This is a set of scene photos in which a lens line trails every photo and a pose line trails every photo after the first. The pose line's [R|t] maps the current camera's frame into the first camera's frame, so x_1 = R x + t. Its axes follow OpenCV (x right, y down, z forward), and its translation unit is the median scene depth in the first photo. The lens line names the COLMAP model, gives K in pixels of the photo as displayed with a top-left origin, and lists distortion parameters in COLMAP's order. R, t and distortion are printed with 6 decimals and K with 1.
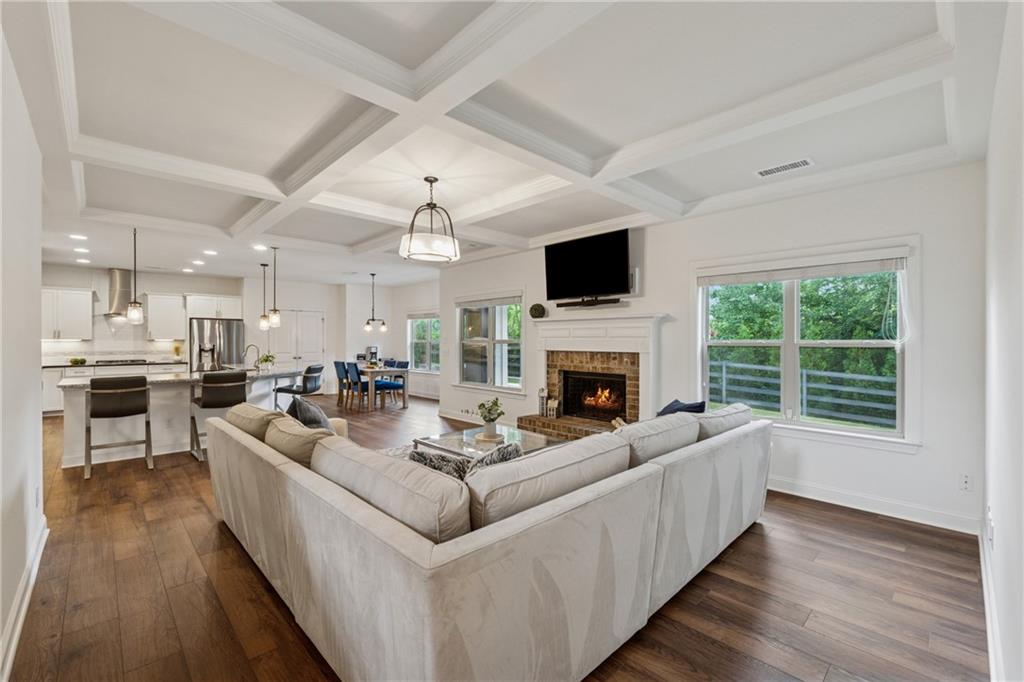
lens RADIAL K [[442.9, 0, 509.5], [0, 442.9, 343.2], [0, 0, 1]] dist [0.002713, -0.000134]
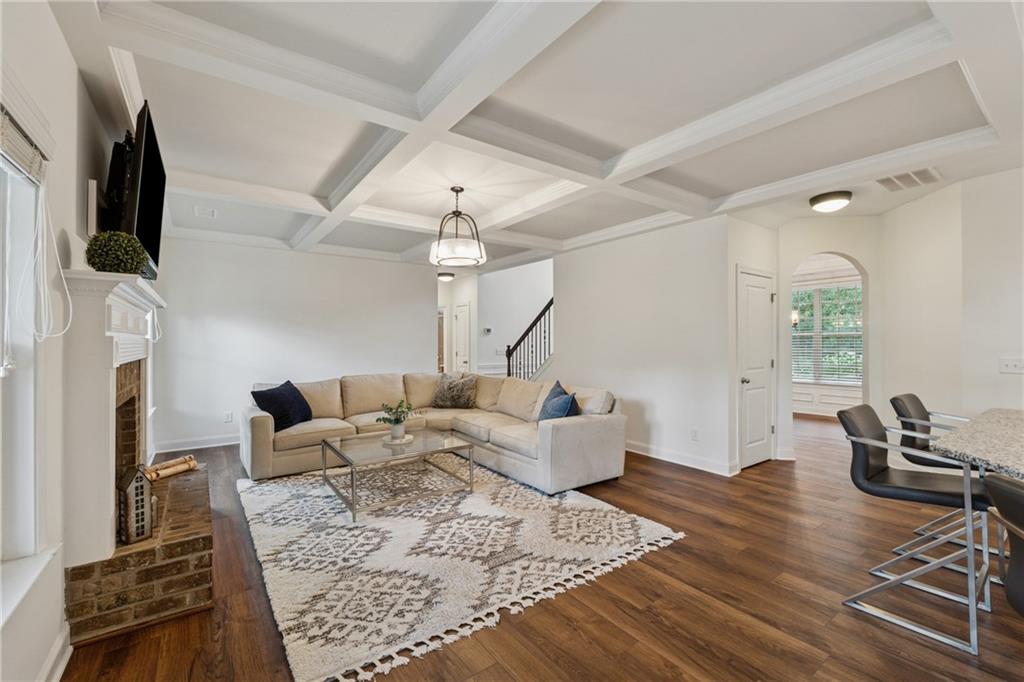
lens RADIAL K [[432.3, 0, 514.7], [0, 432.3, 335.1], [0, 0, 1]] dist [-0.009348, -0.000240]
pose [[-0.992290, 0.003039, 0.123904, -0.210318], [0.001862, 0.999952, -0.009613, -0.004749], [-0.123927, -0.009308, -0.992248, 0.957425]]
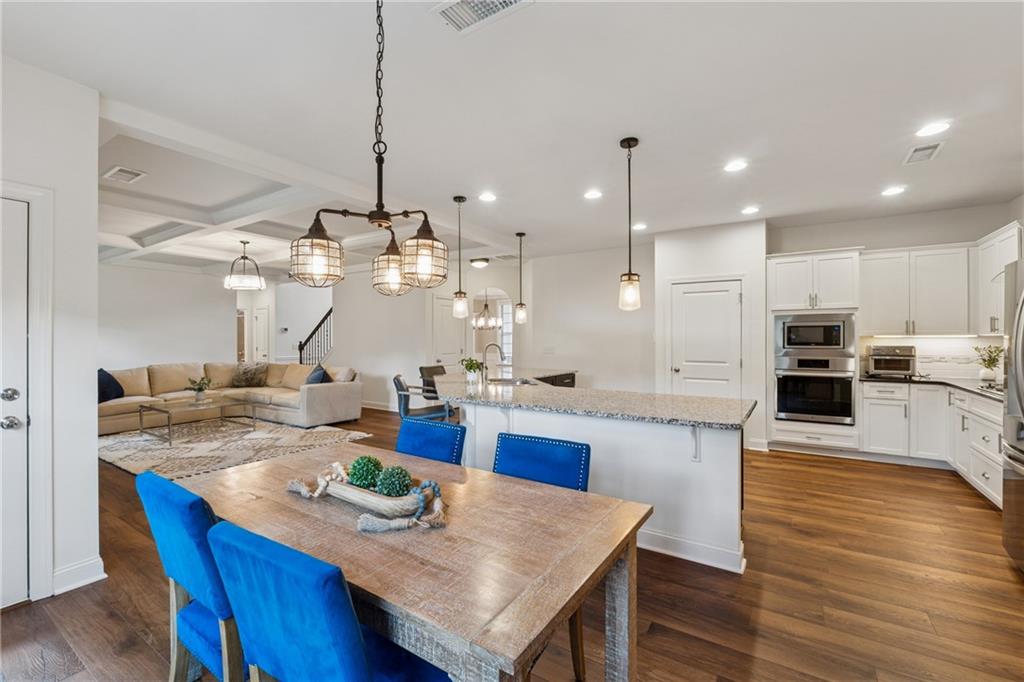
lens RADIAL K [[428.7, 0, 516.9], [0, 428.7, 338.6], [0, 0, 1]] dist [-0.013504, -0.000403]
pose [[-0.966526, 0.001708, -0.256562, -0.360795], [0.000050, 0.999979, 0.006468, -0.007276], [0.256568, 0.006239, -0.966506, 1.344276]]
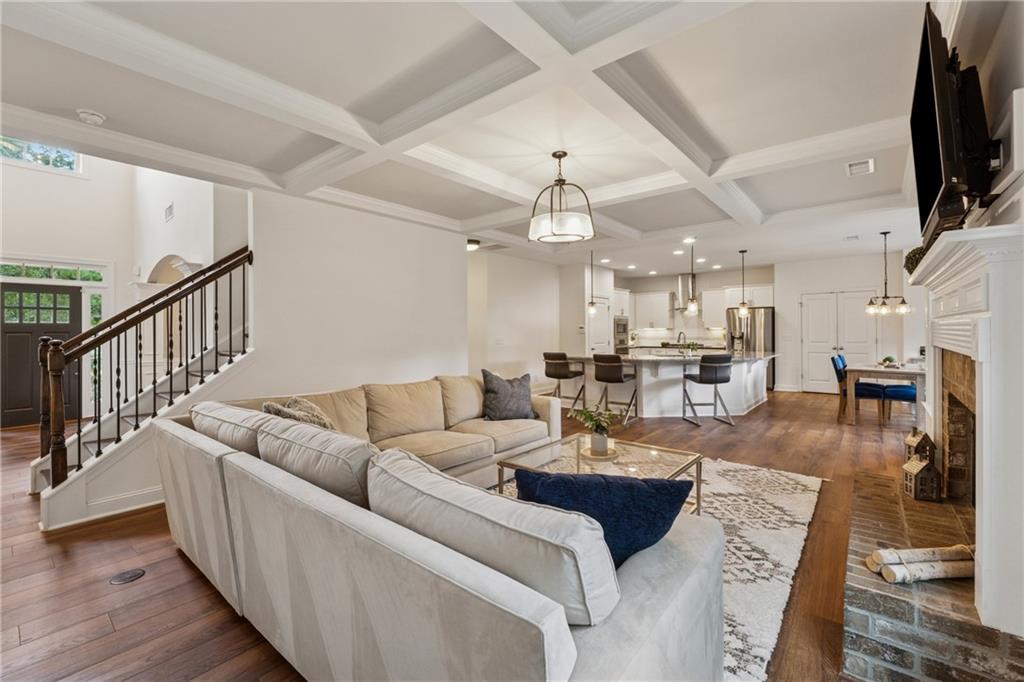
lens RADIAL K [[432.3, 0, 514.7], [0, 432.3, 335.1], [0, 0, 1]] dist [-0.009348, -0.000240]
pose [[0.124032, 0.009325, -0.992234, 0.336595], [0.000371, 0.999955, 0.009444, -0.000300], [0.992278, -0.001539, 0.124023, 0.379194]]
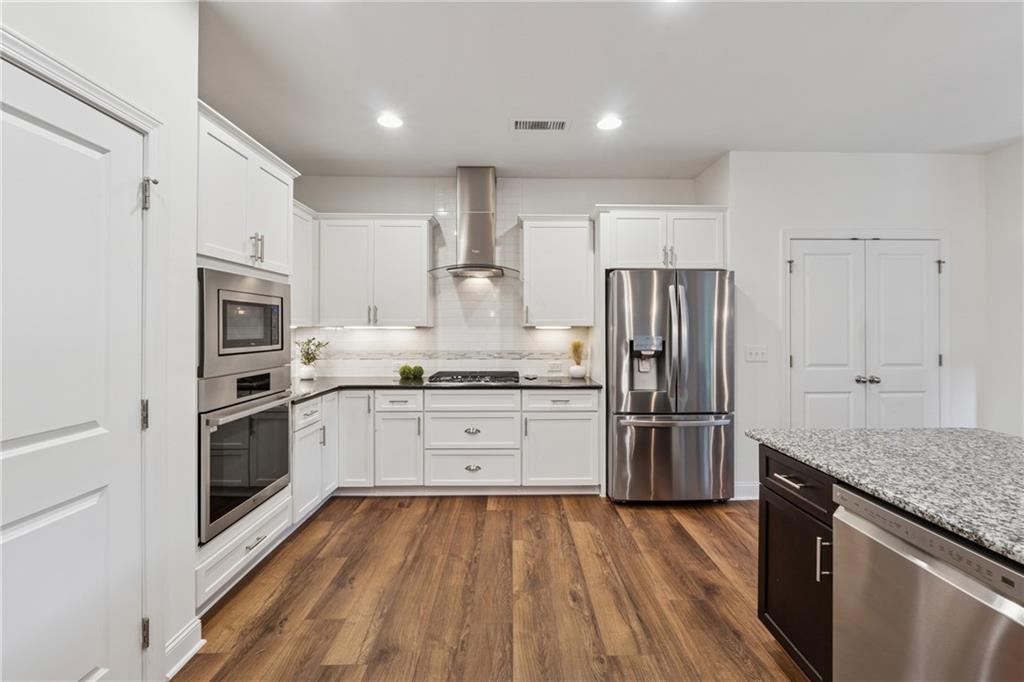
lens RADIAL K [[434.0, 0, 526.0], [0, 434.0, 328.1], [0, 0, 1]] dist [-0.007243, -0.000014]
pose [[0.752041, 0.001232, -0.659115, -0.600165], [-0.006415, 0.999965, -0.005451, -0.004319], [0.659085, 0.008327, 0.752022, 0.768036]]
